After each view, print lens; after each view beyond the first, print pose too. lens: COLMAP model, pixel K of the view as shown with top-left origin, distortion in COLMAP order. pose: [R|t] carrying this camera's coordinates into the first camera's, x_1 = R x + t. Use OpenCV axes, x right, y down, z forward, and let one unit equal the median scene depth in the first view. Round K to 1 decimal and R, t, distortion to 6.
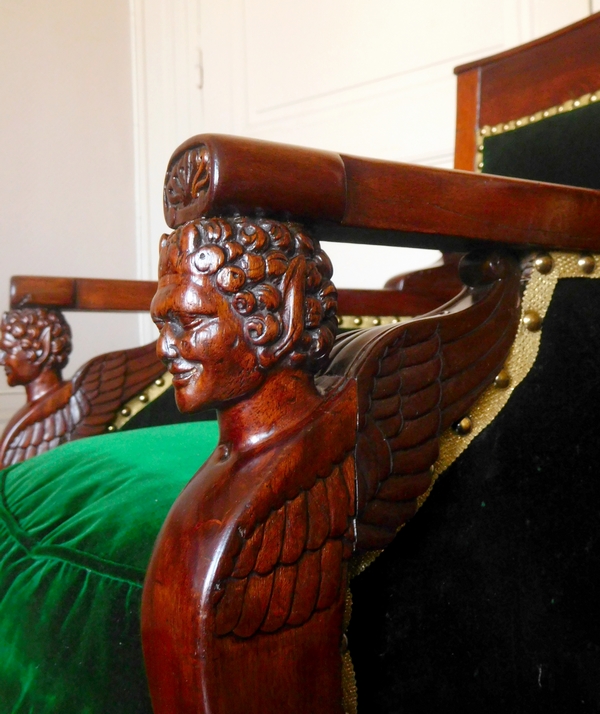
lens RADIAL K [[919.5, 0, 311.3], [0, 919.5, 336.3], [0, 0, 1]] dist [0.006350, -0.023844]
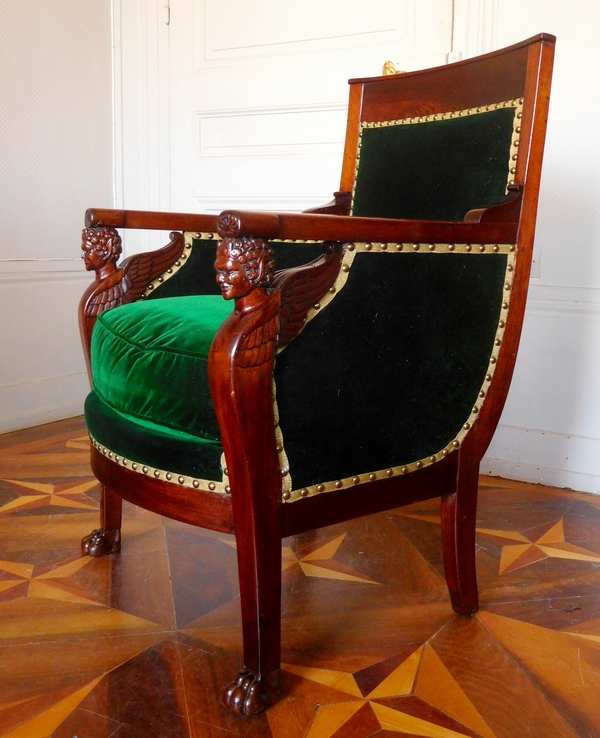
lens RADIAL K [[832.9, 0, 300.0], [0, 832.9, 369.0], [0, 0, 1]] dist [0.009940, -0.009004]
pose [[0.996537, 0.031703, 0.076867, -0.073972], [-0.045753, 0.980995, 0.188562, -0.182359], [-0.069428, -0.191426, 0.979049, -1.455272]]
